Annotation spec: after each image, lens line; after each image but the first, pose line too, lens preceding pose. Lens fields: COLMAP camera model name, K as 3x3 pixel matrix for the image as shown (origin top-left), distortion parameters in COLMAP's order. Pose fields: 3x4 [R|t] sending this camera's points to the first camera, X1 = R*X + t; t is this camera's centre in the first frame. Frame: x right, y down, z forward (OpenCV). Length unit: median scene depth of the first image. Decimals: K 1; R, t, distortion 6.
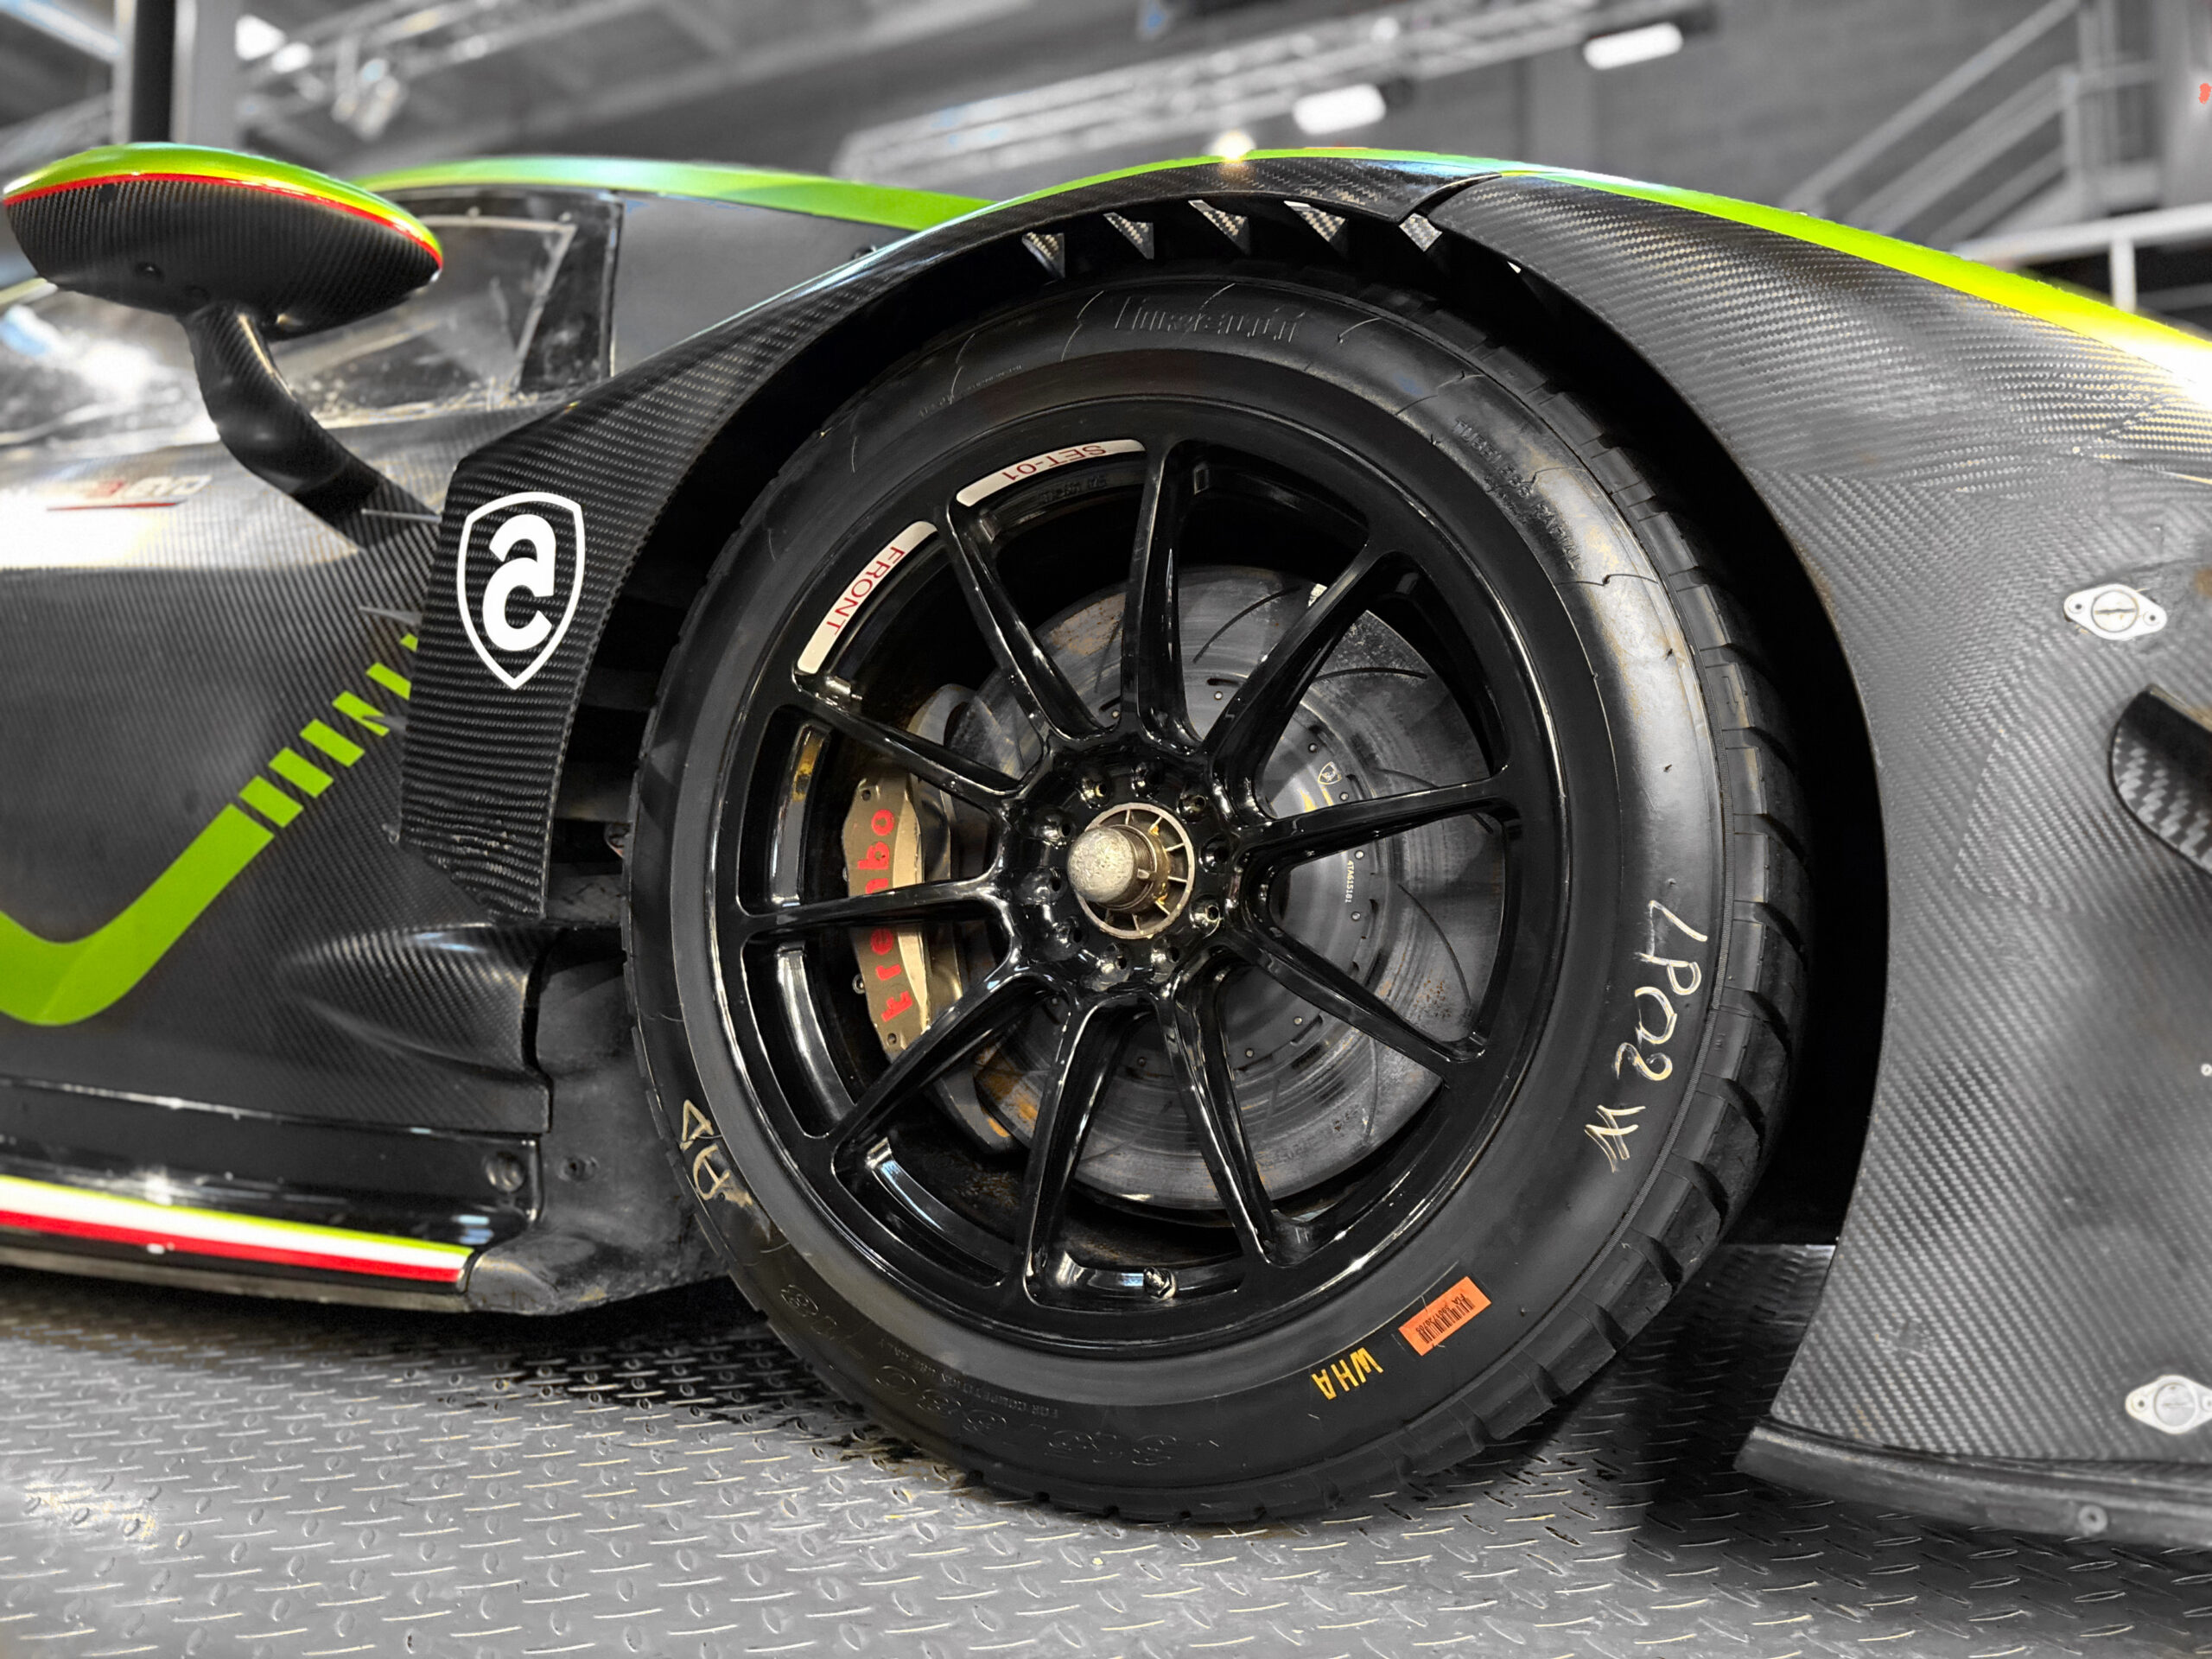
lens RADIAL K [[1680.2, 0, 1103.8], [0, 1680.2, 824.2], [0, 0, 1]] dist [0.018693, 0.008400]
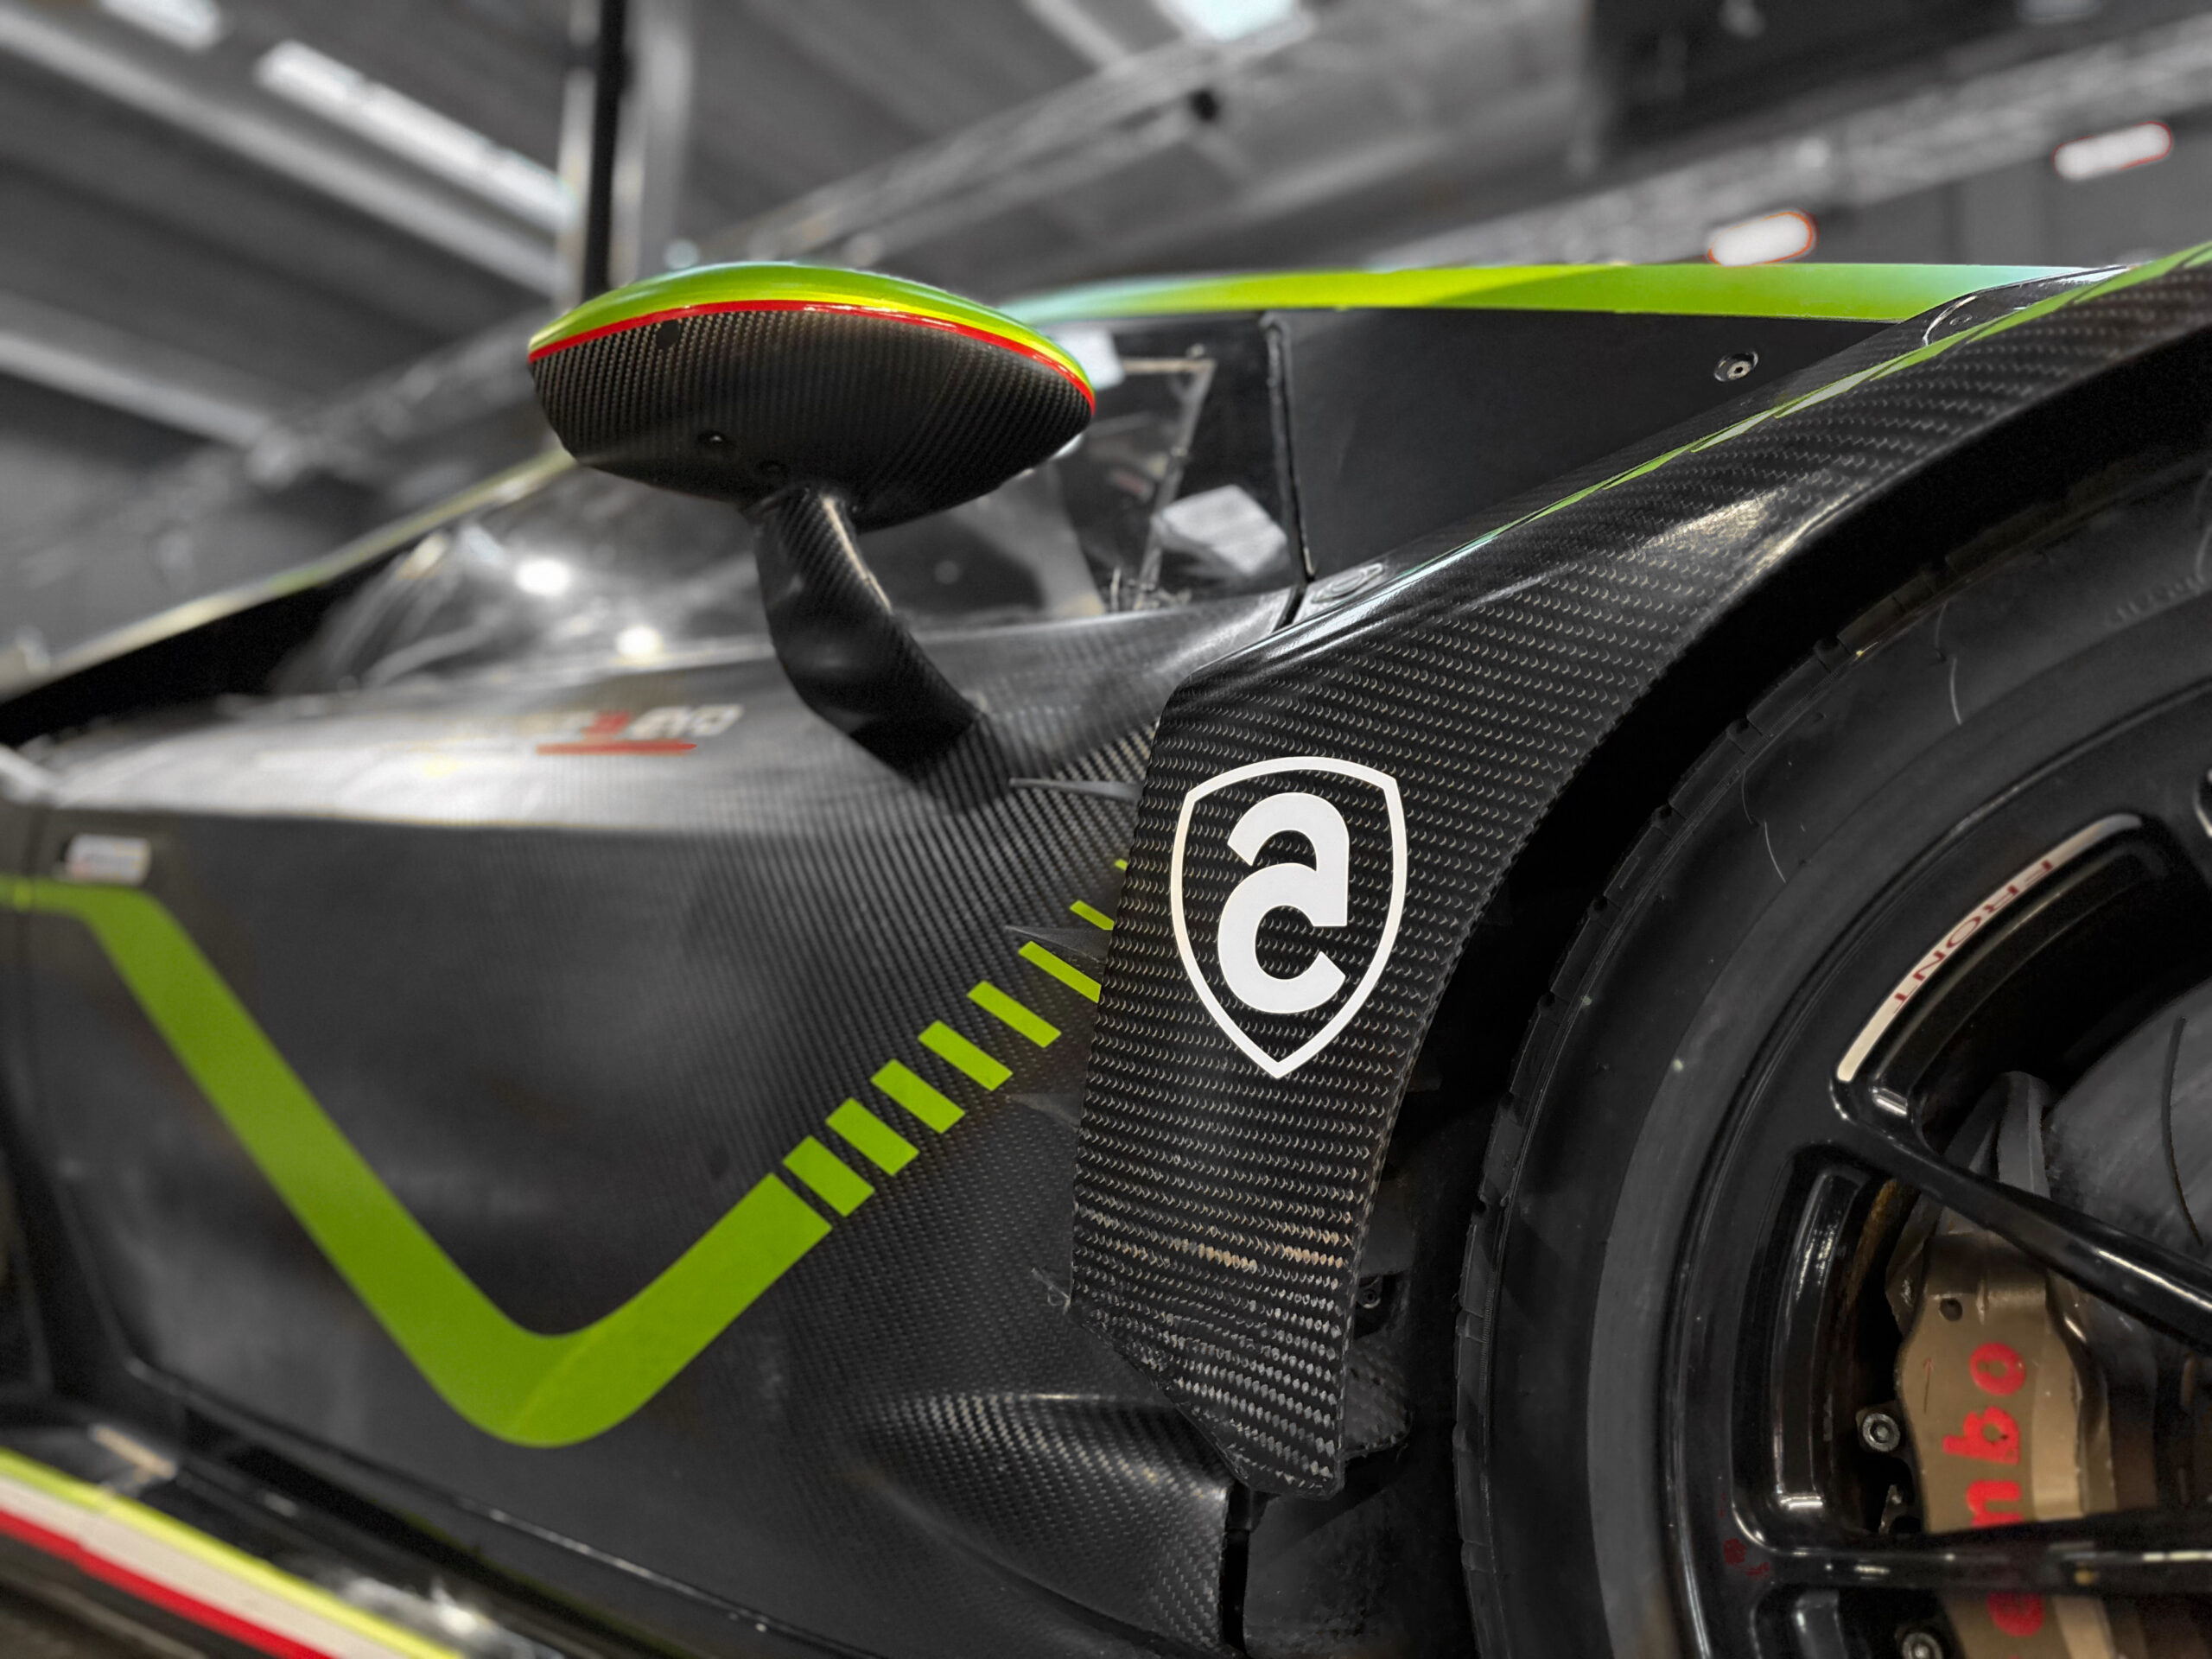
lens RADIAL K [[1669.5, 0, 1106.0], [0, 1669.5, 829.5], [0, 0, 1]] dist [0.145834, -0.353123]
pose [[0.981926, -0.004476, -0.189213, -0.256517], [-0.012161, 0.996162, -0.086677, -0.101046], [0.188875, 0.087412, 0.978103, 0.337759]]
